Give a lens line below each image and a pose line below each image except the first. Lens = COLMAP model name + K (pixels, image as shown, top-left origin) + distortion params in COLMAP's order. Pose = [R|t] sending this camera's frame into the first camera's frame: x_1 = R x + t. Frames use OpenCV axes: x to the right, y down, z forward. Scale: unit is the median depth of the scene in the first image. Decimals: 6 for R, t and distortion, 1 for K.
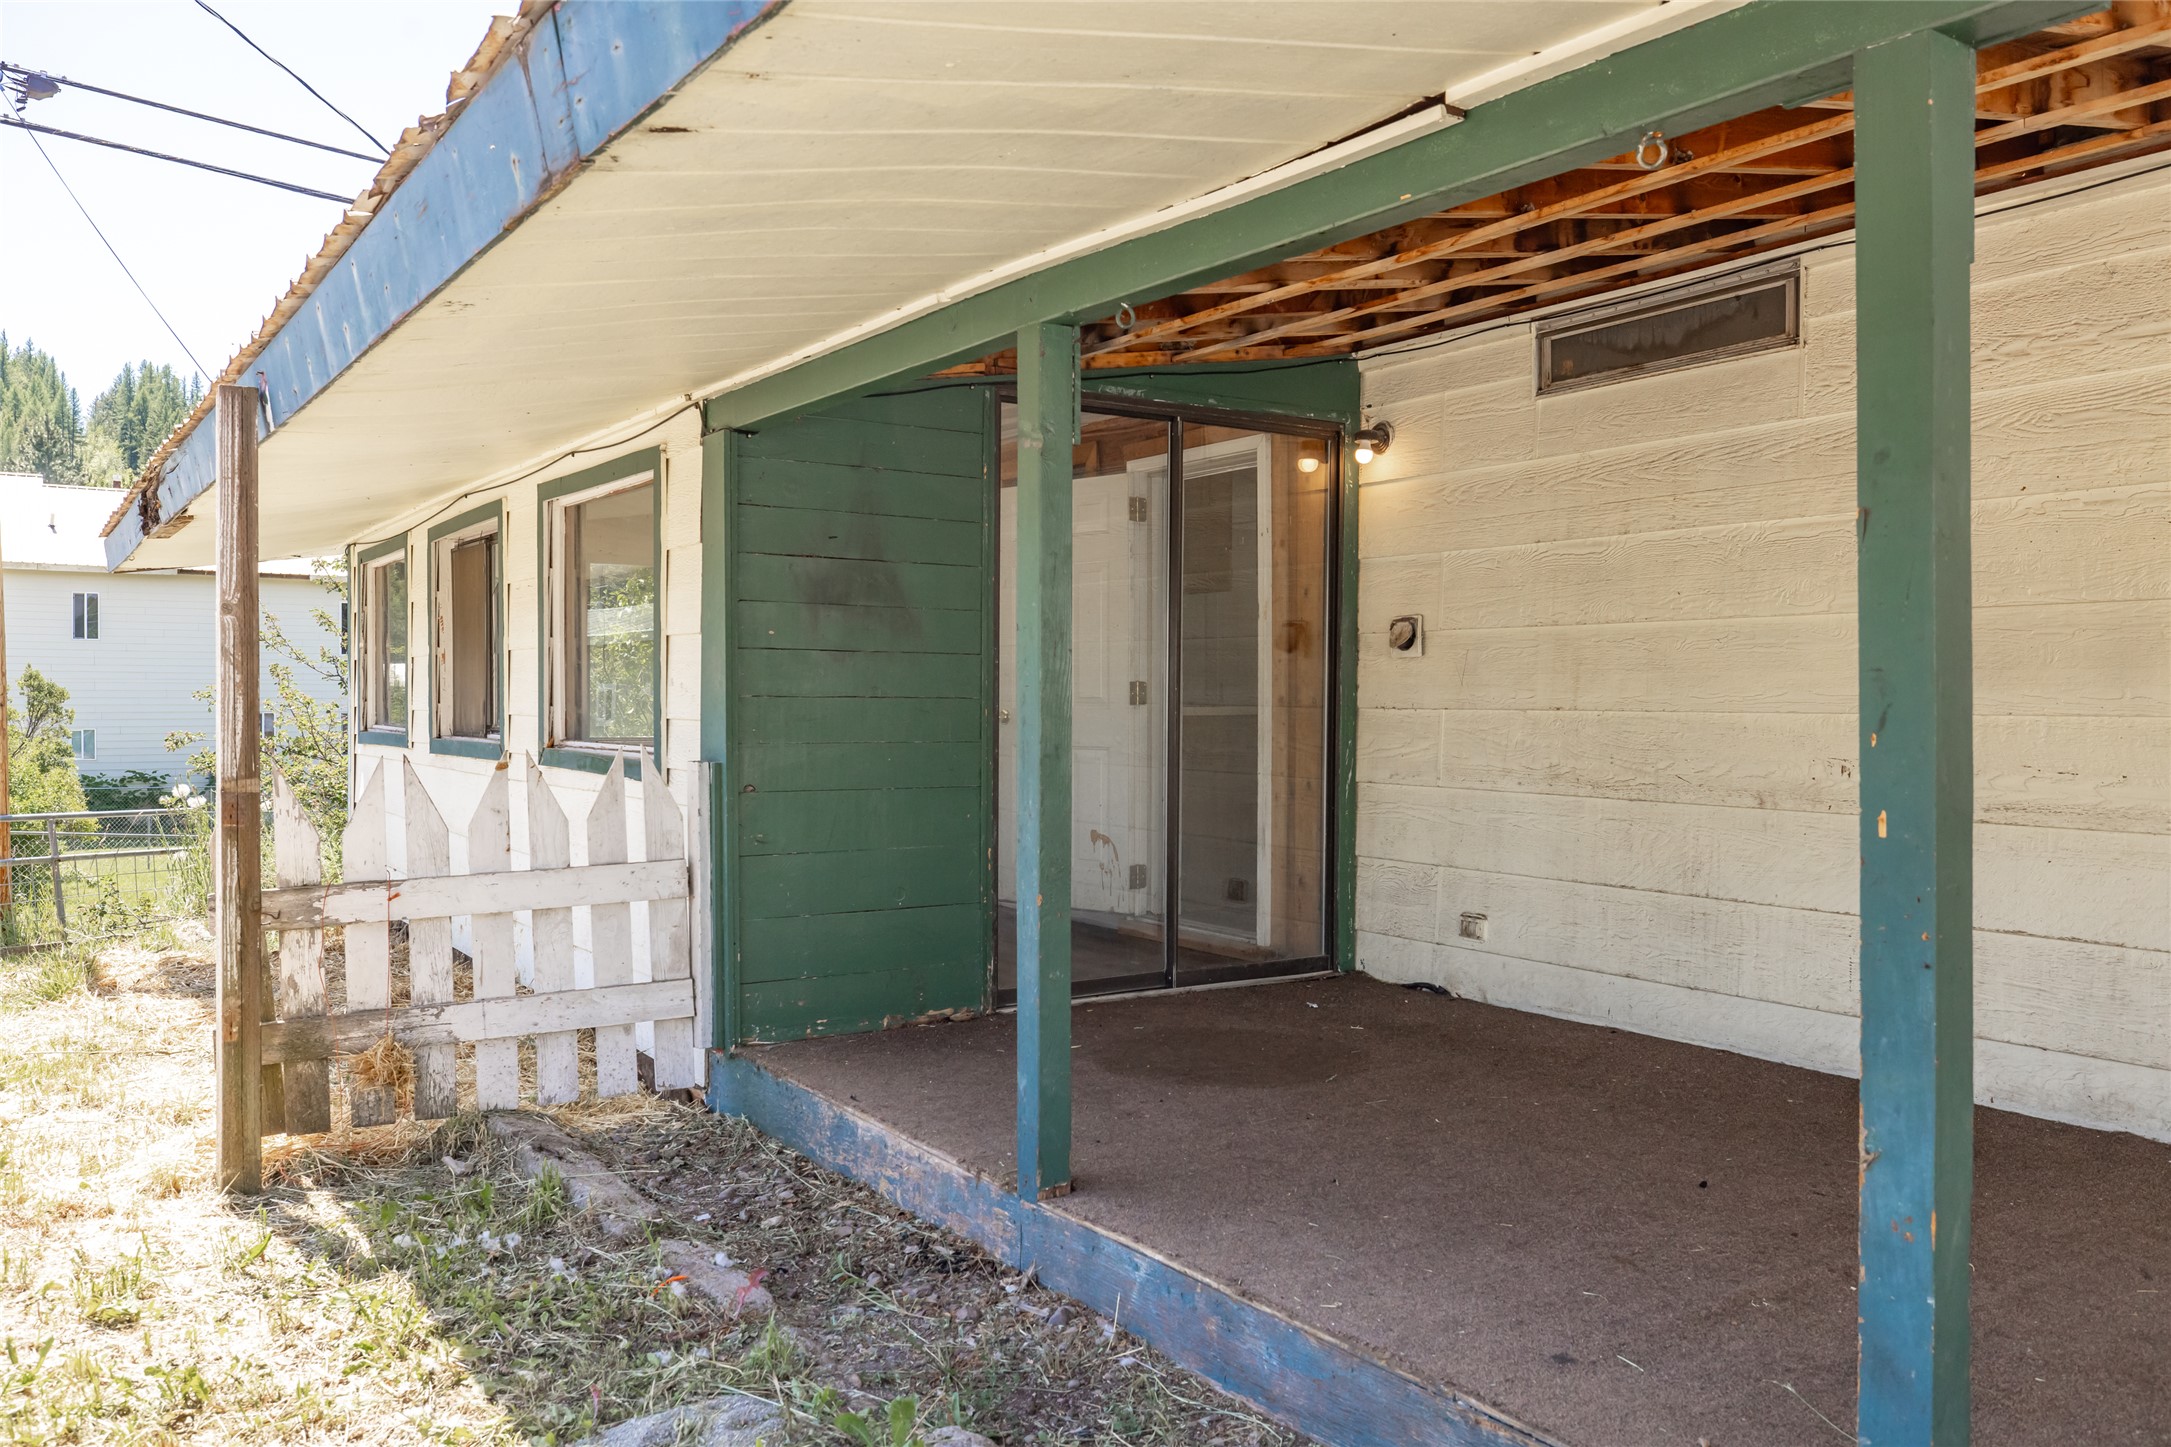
lens RADIAL K [[1676.3, 0, 1085.0], [0, 1676.3, 720.9], [0, 0, 1]] dist [0.003574, -0.002098]
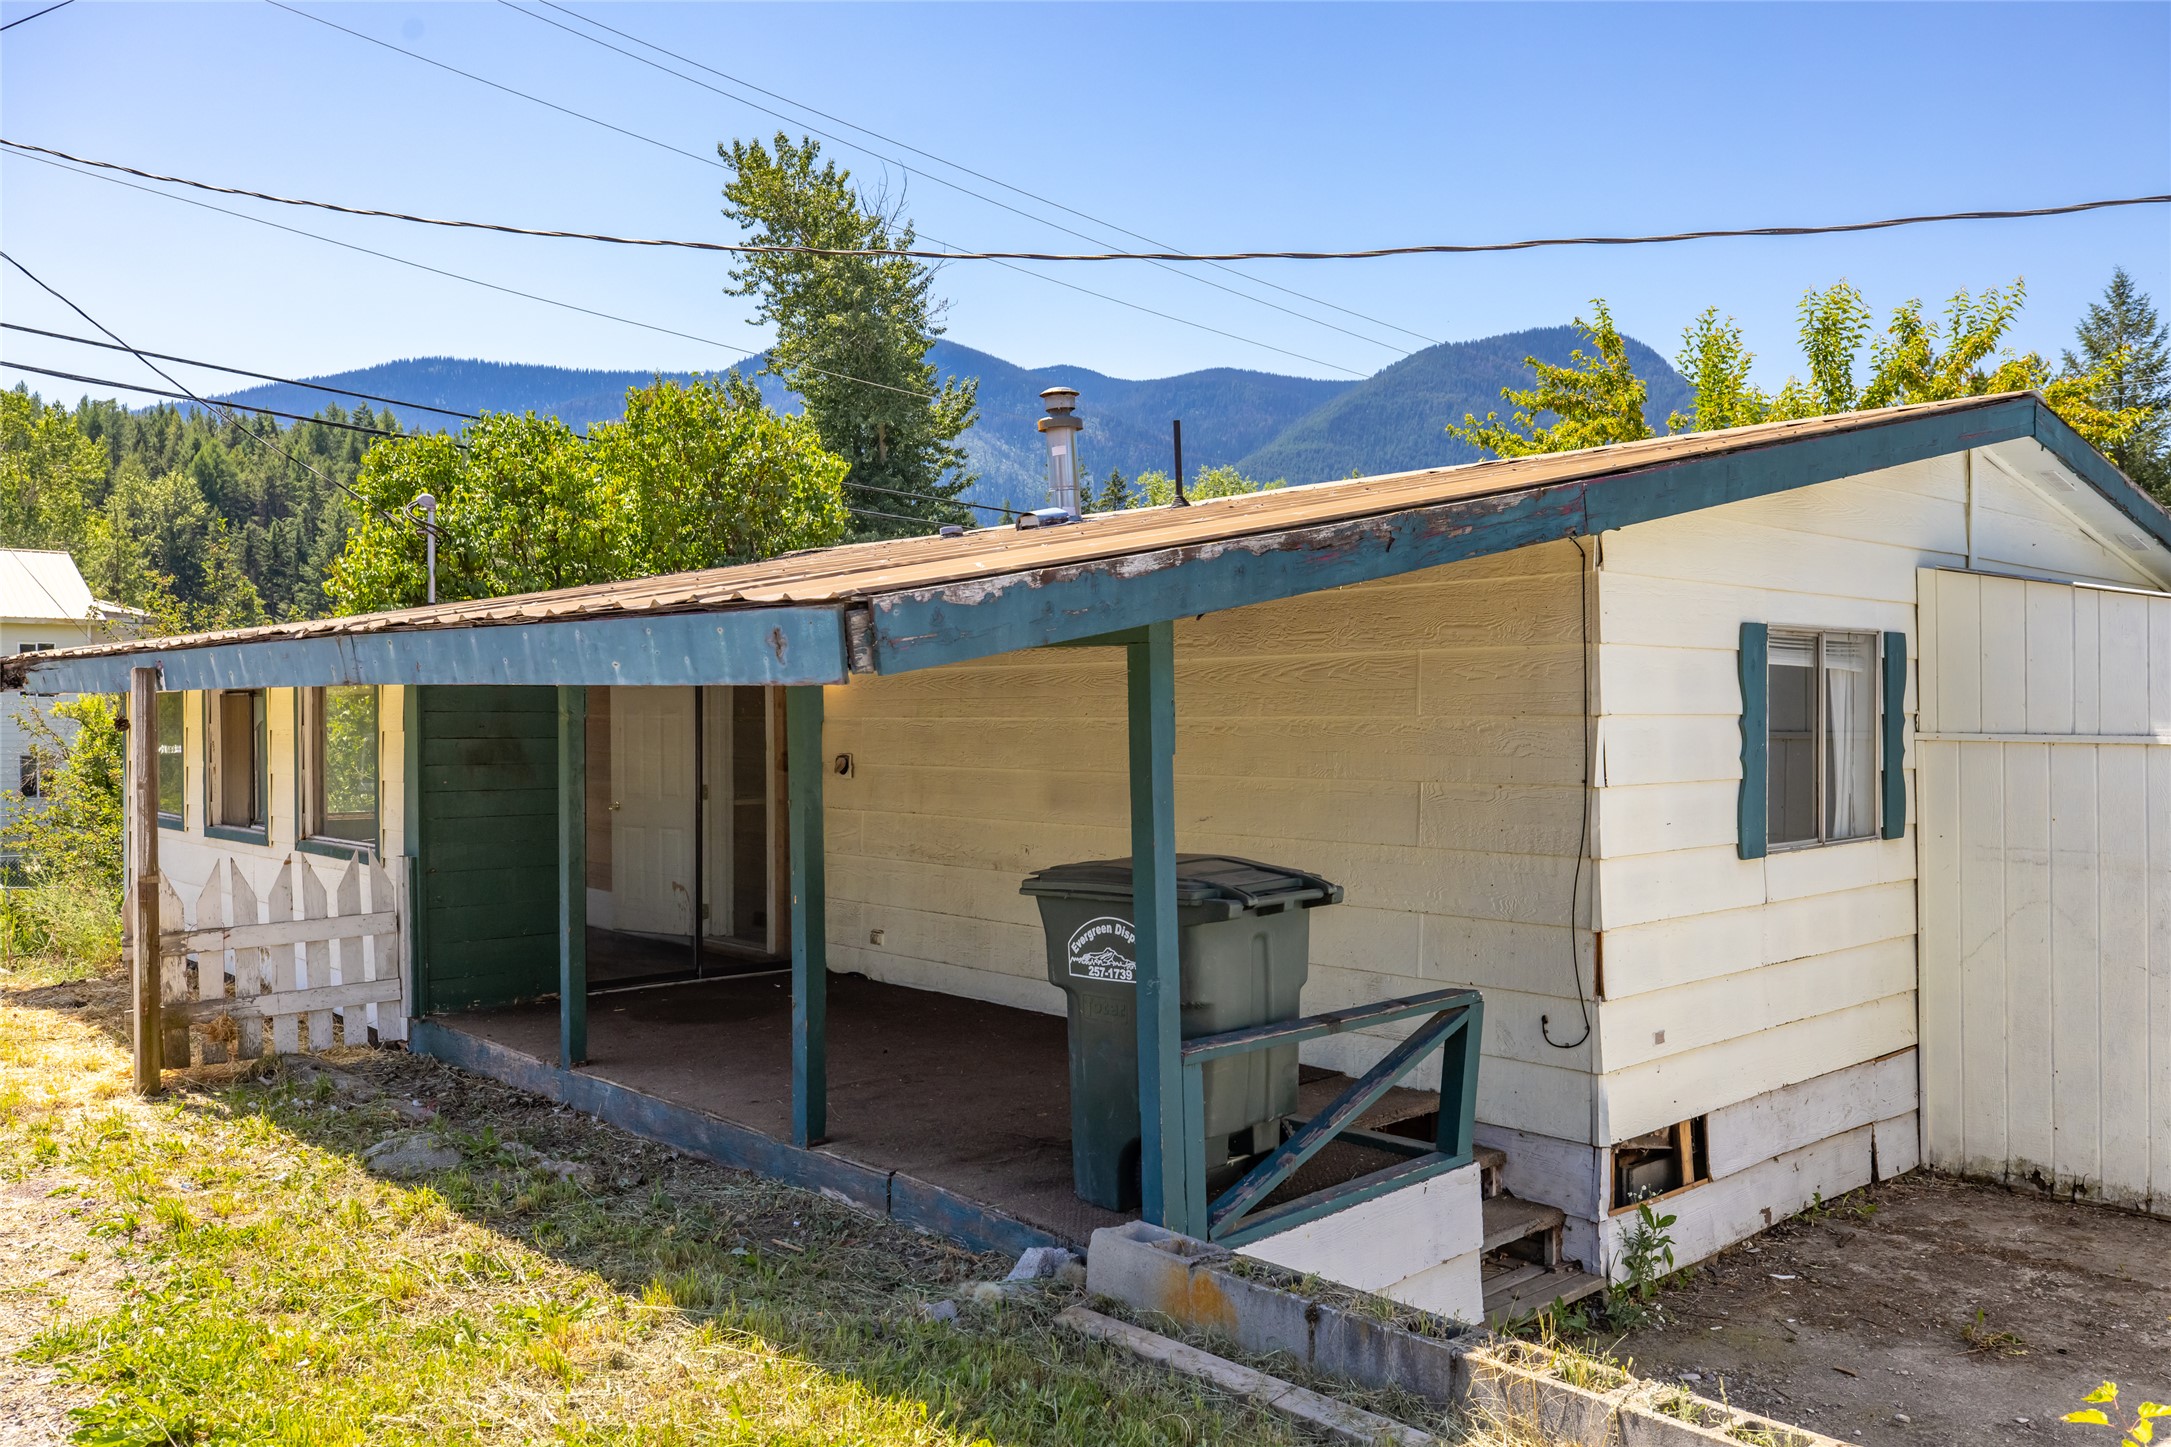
lens RADIAL K [[1713.5, 0, 1087.0], [0, 1713.5, 723.1], [0, 0, 1]] dist [-0.003696, 0.002865]
pose [[0.988026, -0.007840, 0.154086, 0.213446], [0.009221, 0.999923, -0.008248, -0.097728], [-0.154009, 0.009570, 0.988023, -0.931623]]
